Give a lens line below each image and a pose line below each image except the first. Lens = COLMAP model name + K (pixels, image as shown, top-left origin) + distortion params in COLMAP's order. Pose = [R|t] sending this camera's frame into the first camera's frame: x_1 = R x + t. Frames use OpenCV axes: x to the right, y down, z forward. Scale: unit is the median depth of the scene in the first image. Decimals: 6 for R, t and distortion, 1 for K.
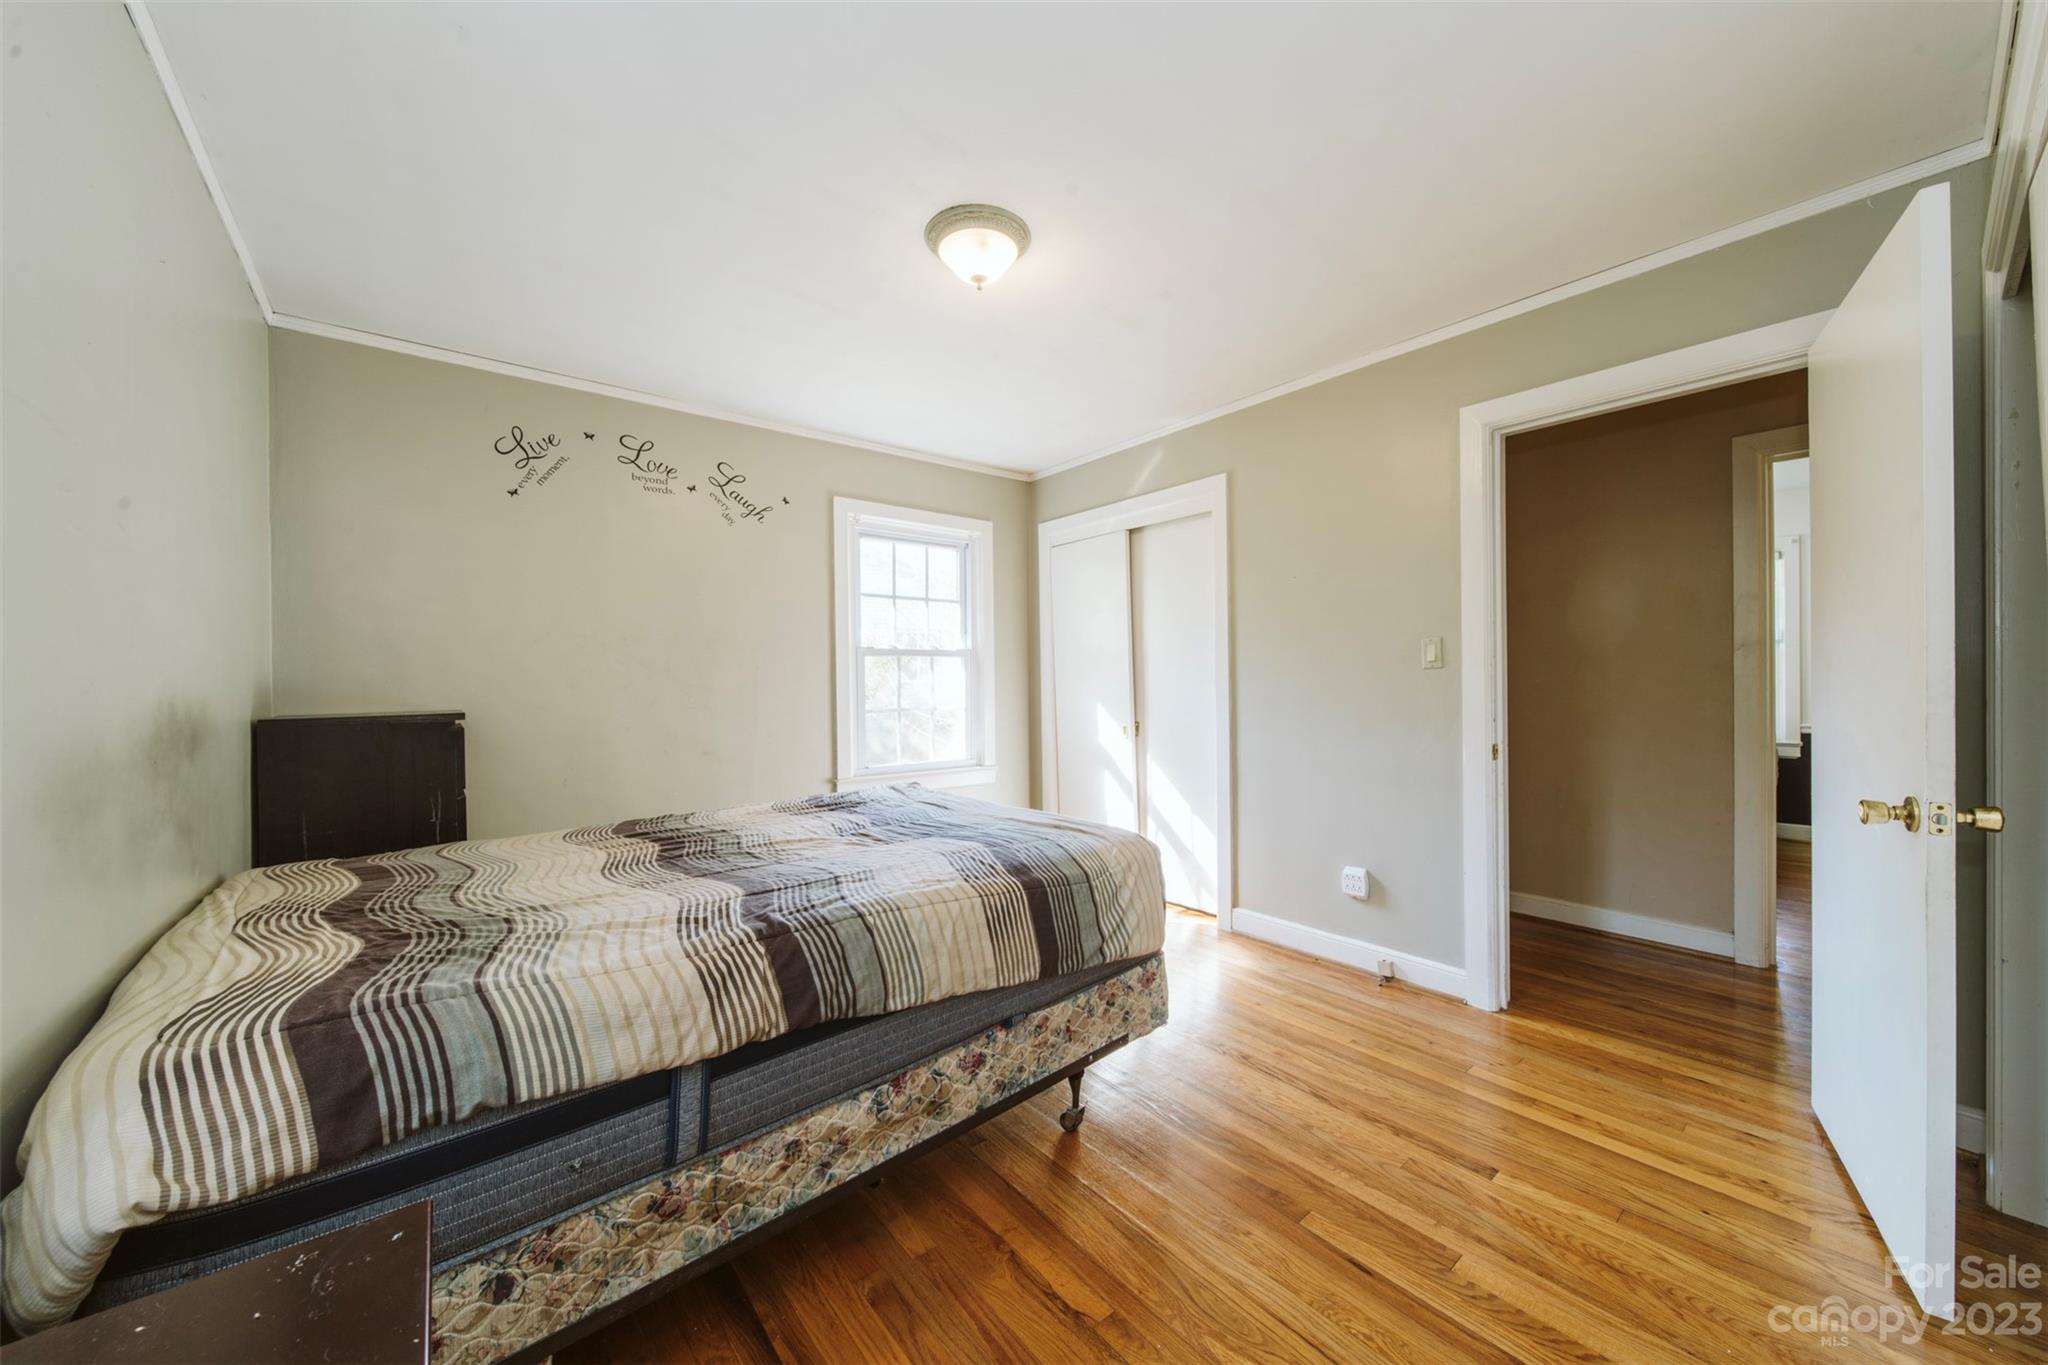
lens RADIAL K [[728.9, 0, 1033.0], [0, 728.9, 683.6], [0, 0, 1]] dist [-0.000556, -0.000188]
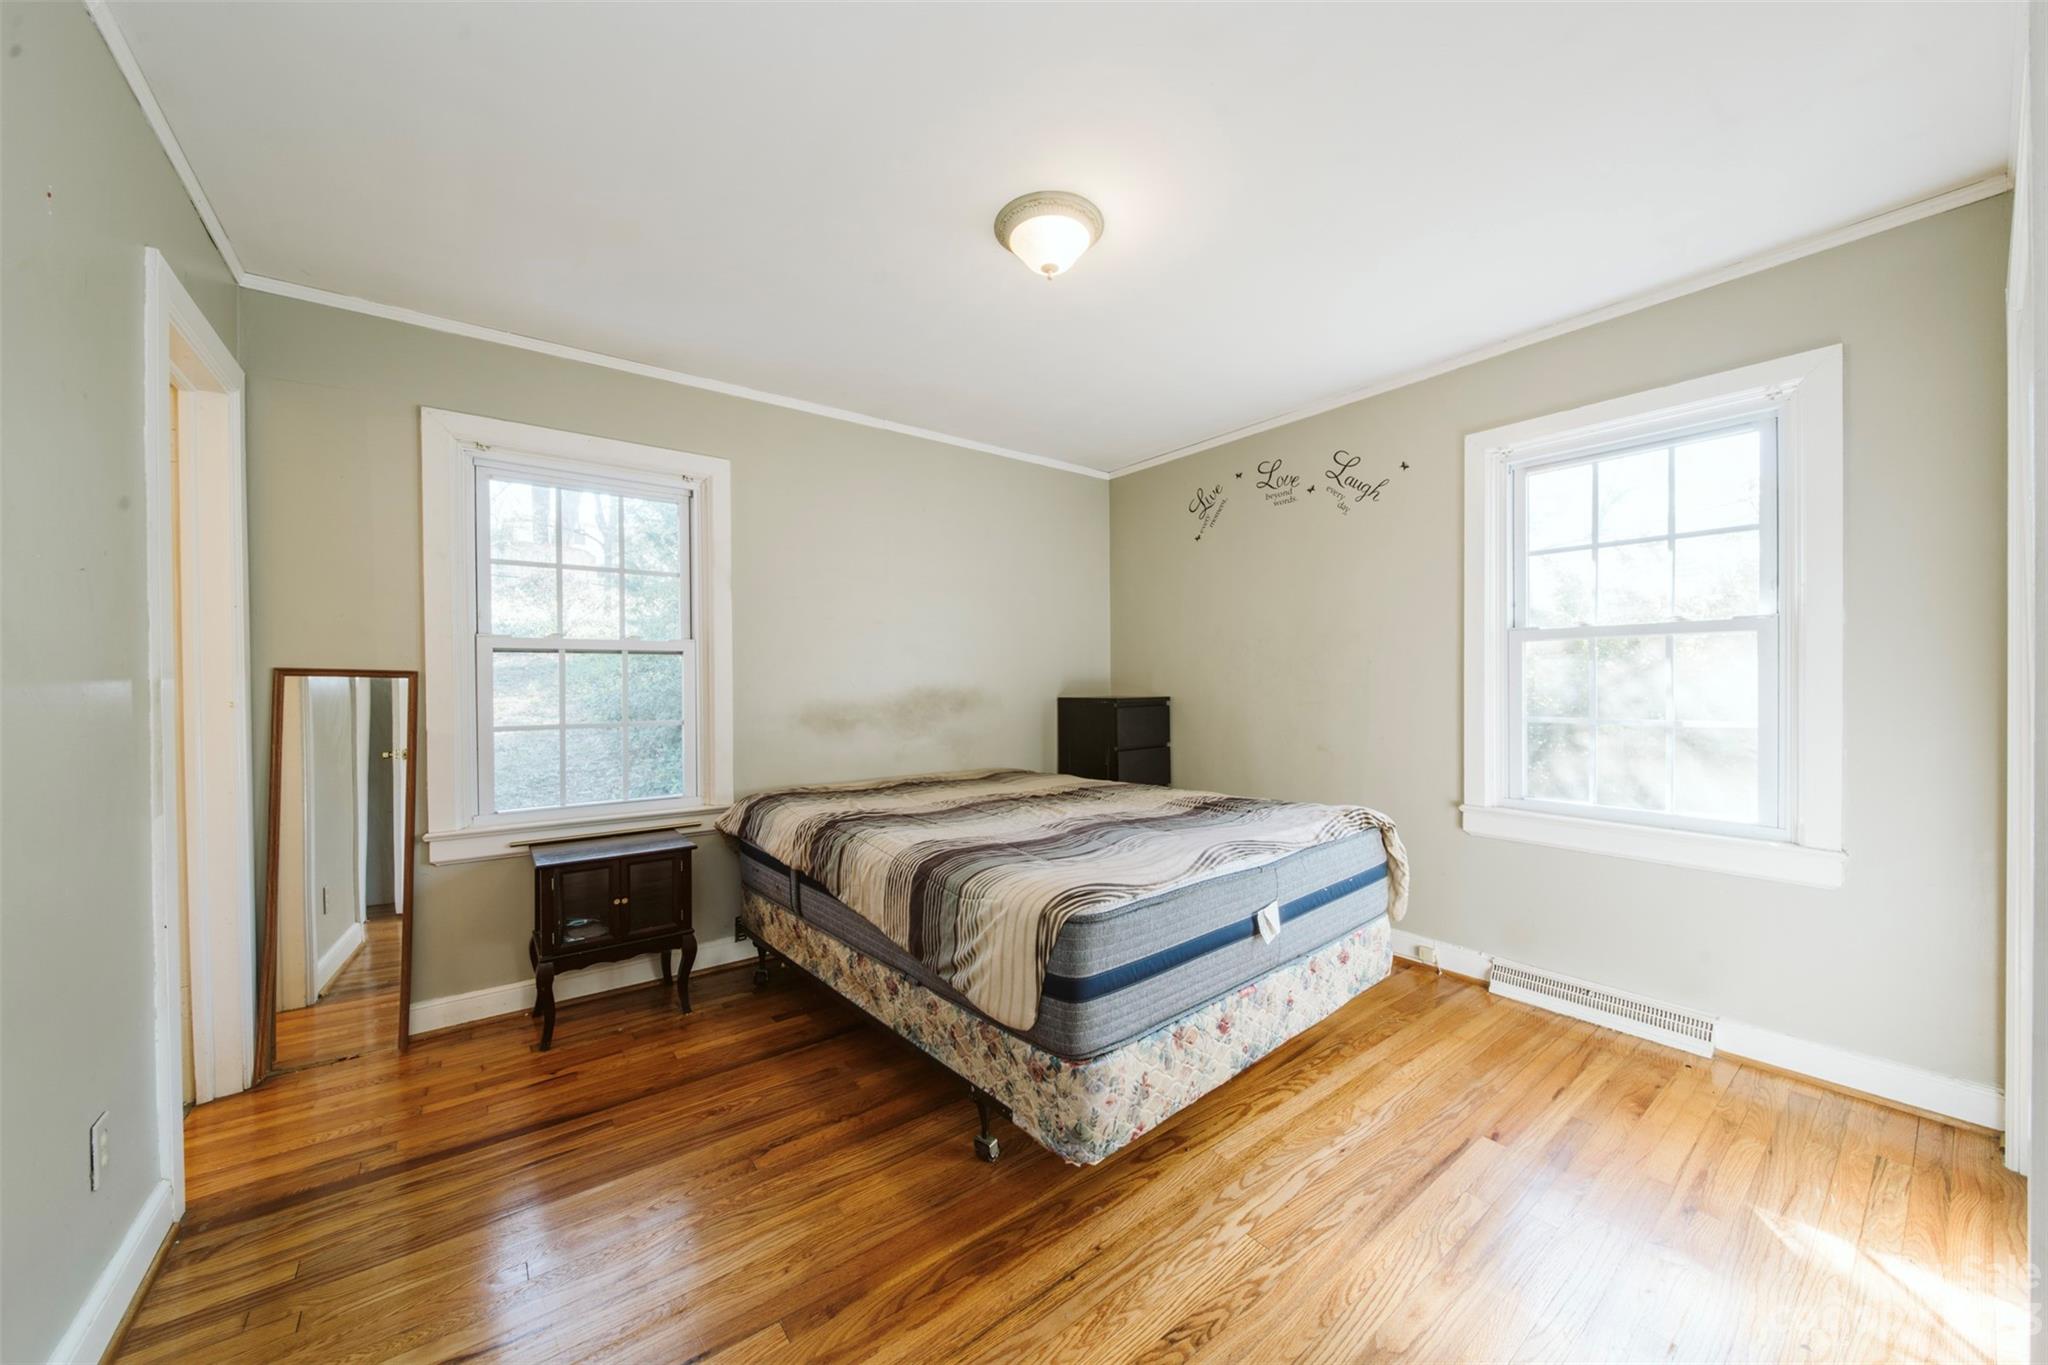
lens RADIAL K [[728.9, 0, 1033.0], [0, 728.9, 683.6], [0, 0, 1]] dist [-0.000556, -0.000188]
pose [[-0.024478, 0.013980, -0.999603, 0.907018], [0.004250, 0.999895, 0.013880, -0.015079], [0.999691, -0.003909, -0.024535, 0.998127]]
